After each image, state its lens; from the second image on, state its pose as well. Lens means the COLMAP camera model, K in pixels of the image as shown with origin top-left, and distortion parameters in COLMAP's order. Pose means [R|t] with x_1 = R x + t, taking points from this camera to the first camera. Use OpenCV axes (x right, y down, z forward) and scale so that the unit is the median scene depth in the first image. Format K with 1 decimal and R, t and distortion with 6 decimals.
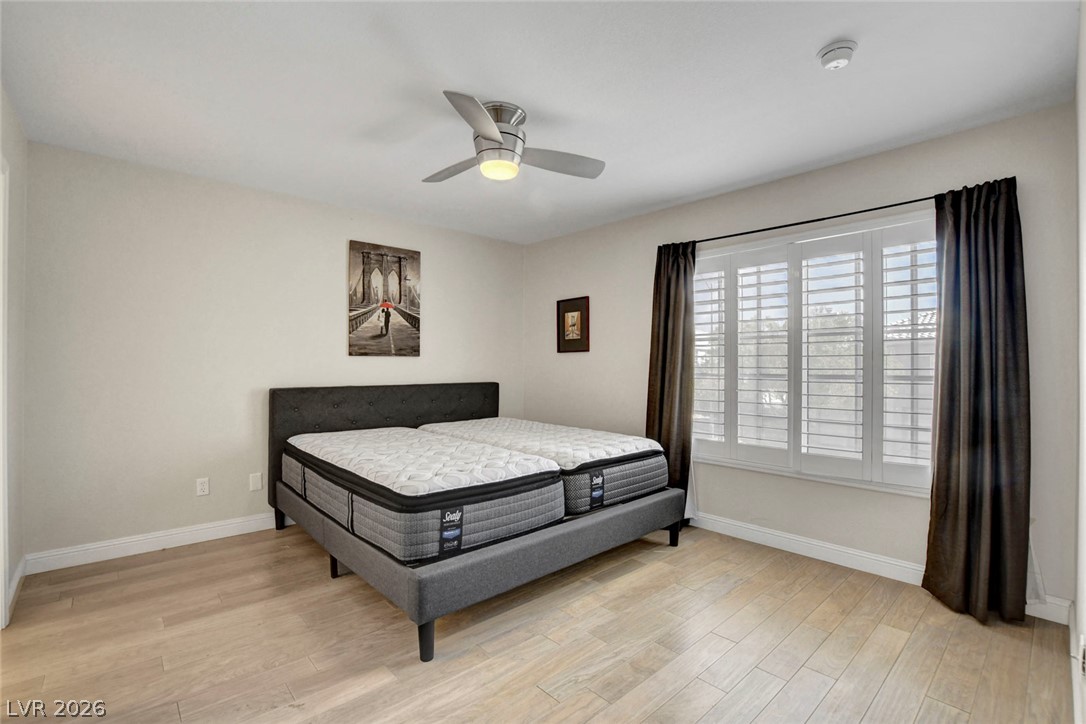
lens RADIAL K [[486.5, 0, 549.2], [0, 486.5, 363.9], [0, 0, 1]] dist [-0.028407, 0.000975]
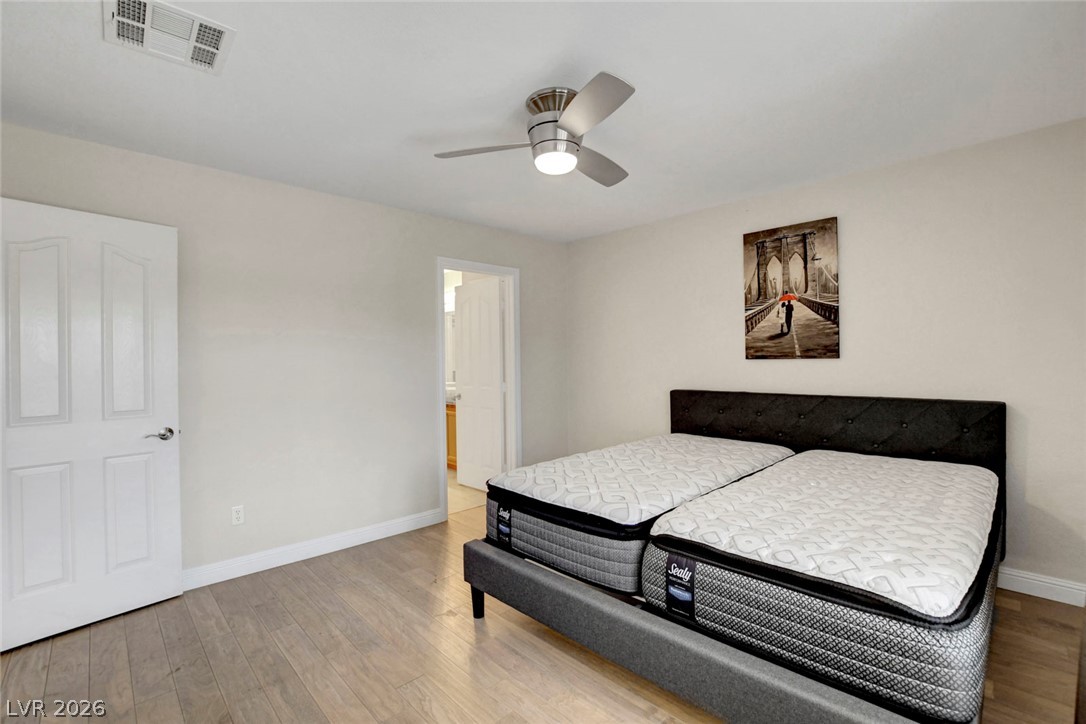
lens RADIAL K [[486.5, 0, 549.2], [0, 486.5, 363.9], [0, 0, 1]] dist [-0.028407, 0.000975]
pose [[0.029995, 0.006328, -0.999530, 0.491237], [0.009138, 0.999936, 0.006605, -0.017305], [0.999508, -0.009332, 0.029936, 0.582900]]
